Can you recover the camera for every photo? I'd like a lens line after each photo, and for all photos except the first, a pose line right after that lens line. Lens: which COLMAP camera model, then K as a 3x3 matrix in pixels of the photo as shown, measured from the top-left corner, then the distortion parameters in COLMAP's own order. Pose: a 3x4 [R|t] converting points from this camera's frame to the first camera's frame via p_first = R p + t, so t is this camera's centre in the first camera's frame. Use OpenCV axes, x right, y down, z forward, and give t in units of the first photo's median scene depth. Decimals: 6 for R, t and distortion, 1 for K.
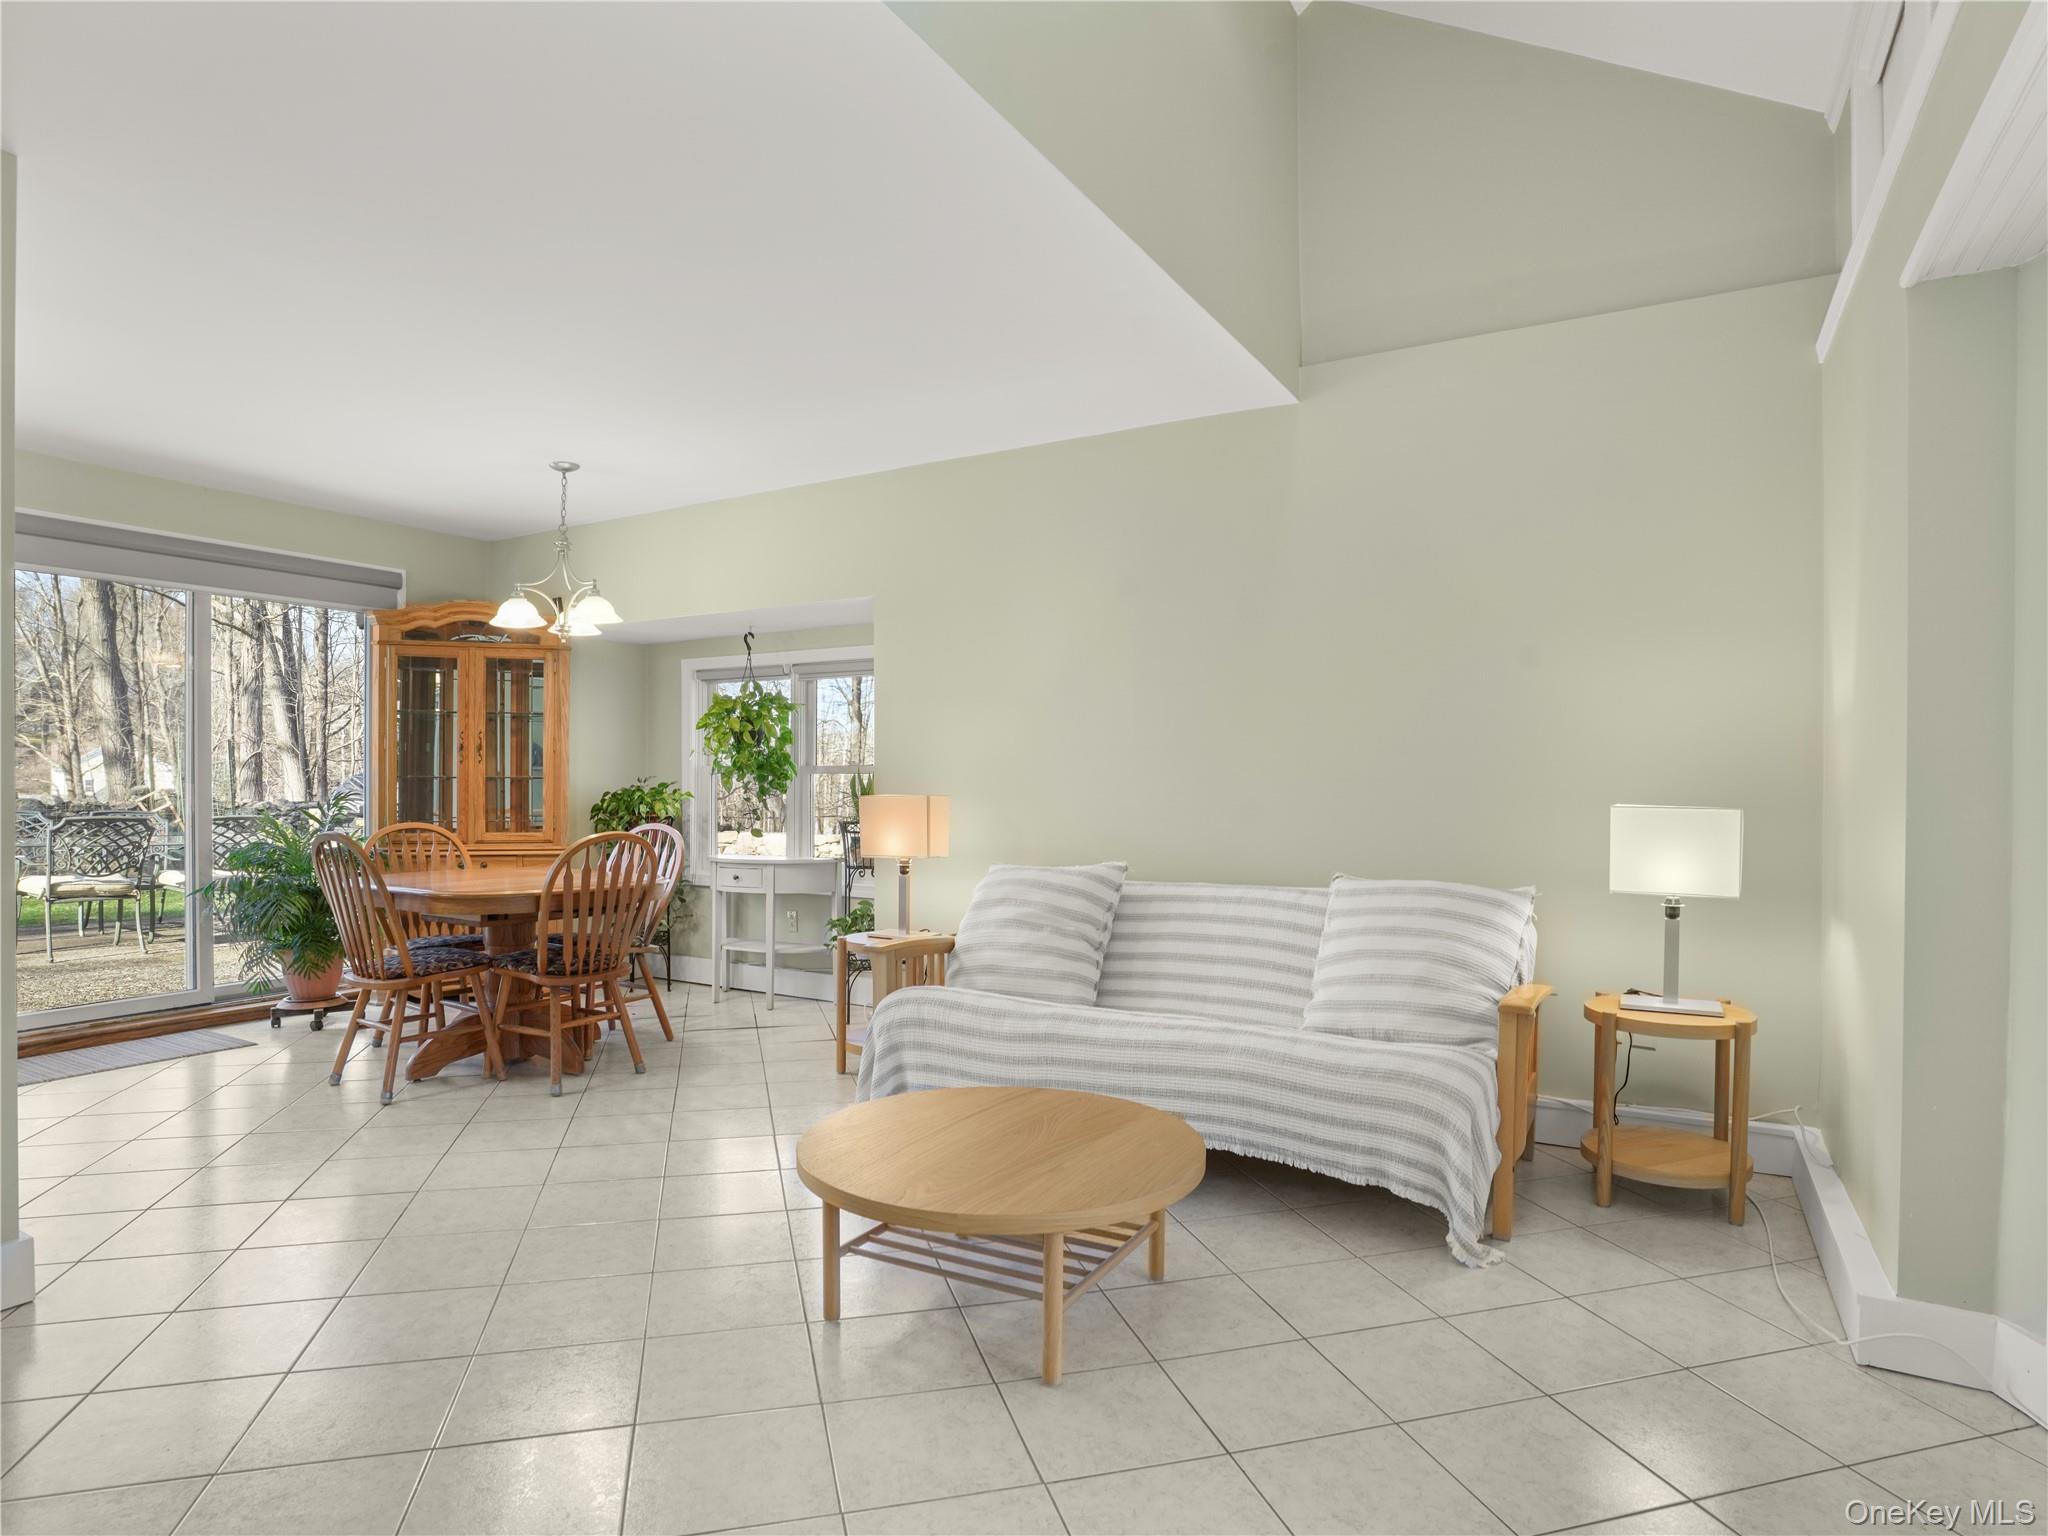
lens RADIAL K [[1152.7, 0, 1027.2], [0, 1152.7, 795.4], [0, 0, 1]] dist [-0.076780, 0.036205]
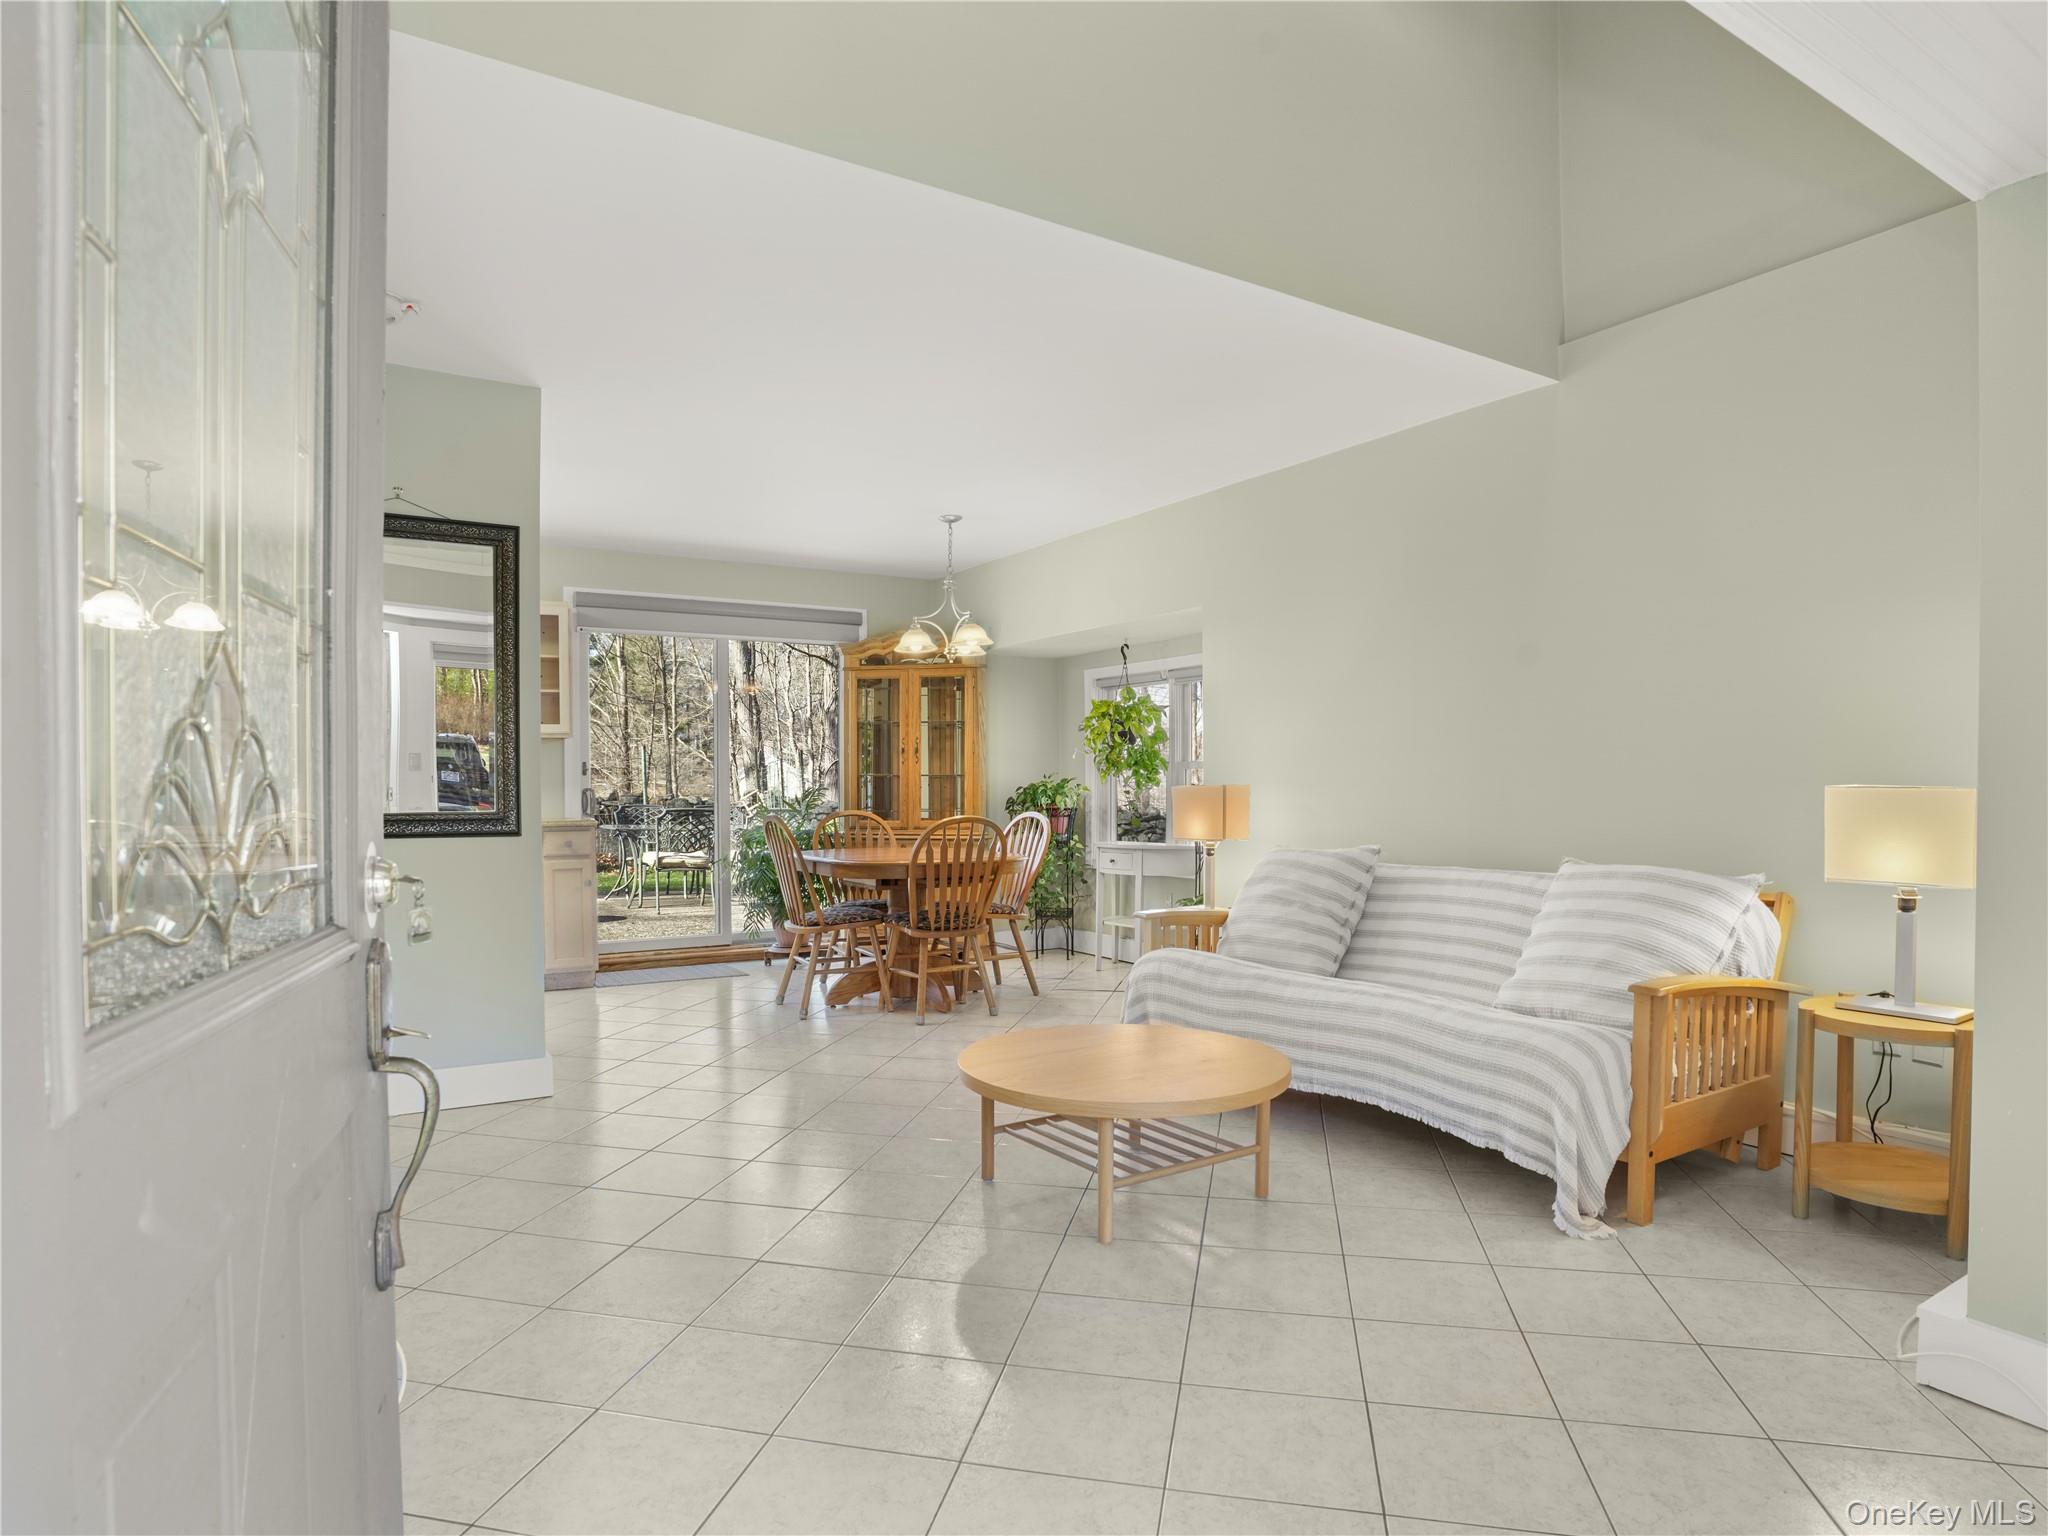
lens RADIAL K [[1152.7, 0, 1023.3], [0, 1152.7, 820.8], [0, 0, 1]] dist [-0.076780, 0.036205]
pose [[0.889054, 0.006933, -0.457751, 0.270915], [0.001730, 0.999827, 0.018504, 0.014960], [0.457800, -0.017243, 0.888888, -0.080751]]
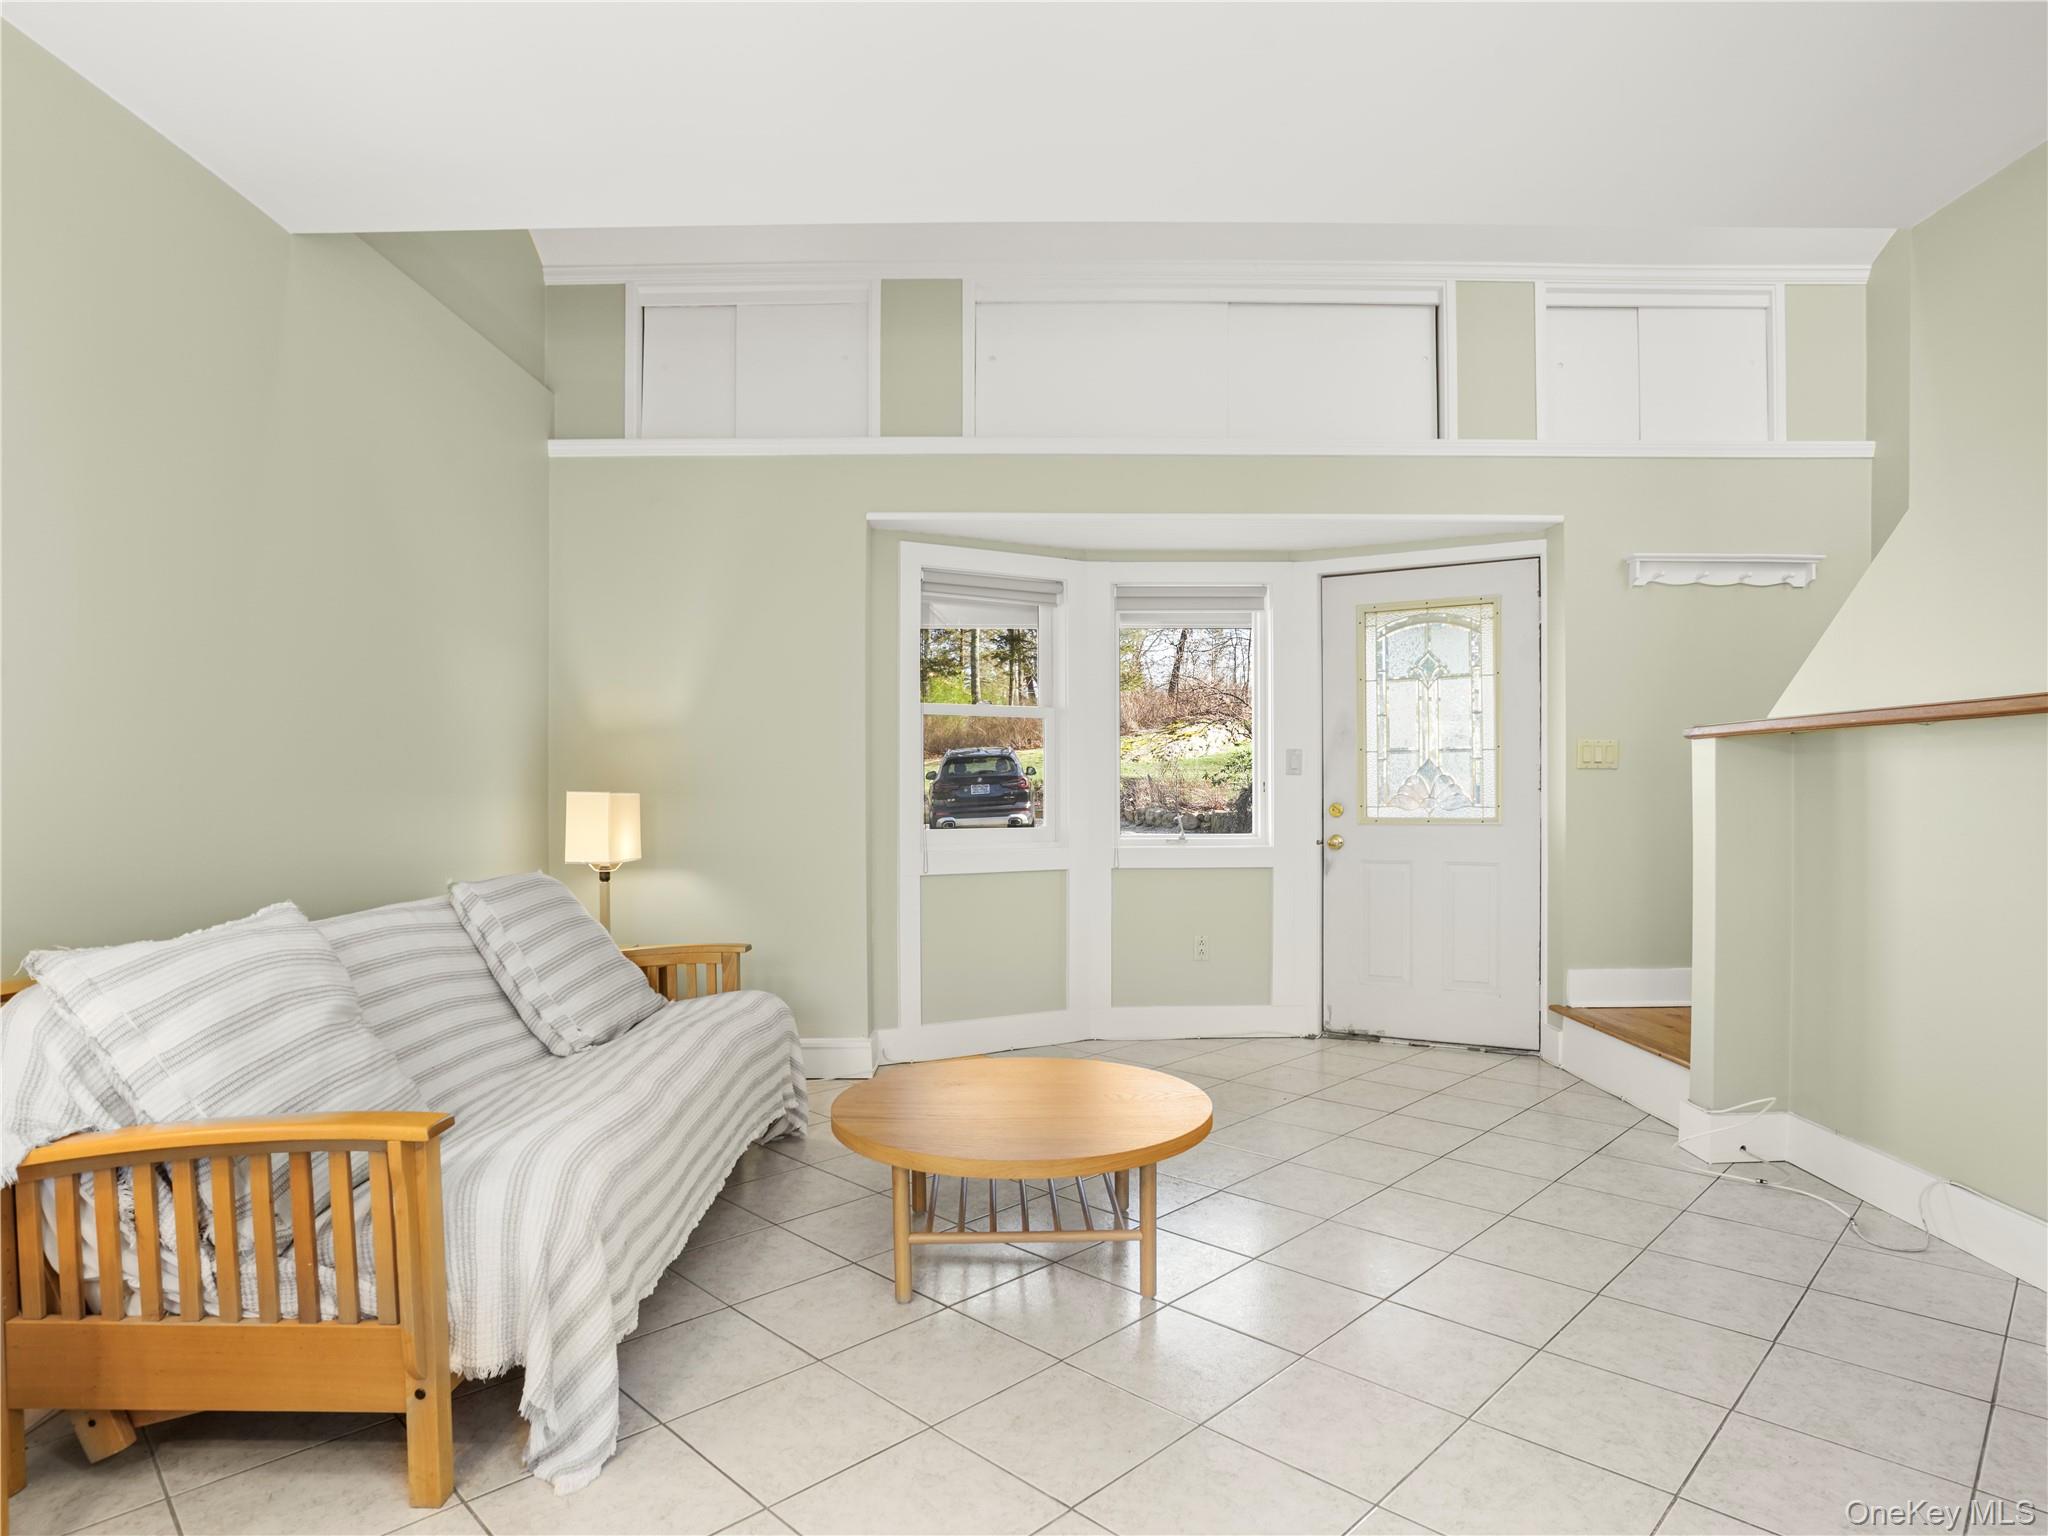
lens RADIAL K [[1152.7, 0, 1033.5], [0, 1152.7, 812.9], [0, 0, 1]] dist [-0.076780, 0.036205]
pose [[-0.499665, -0.023541, 0.865899, -0.591220], [0.008950, 0.999437, 0.032336, -0.003449], [-0.866172, 0.023907, -0.499173, 0.941190]]
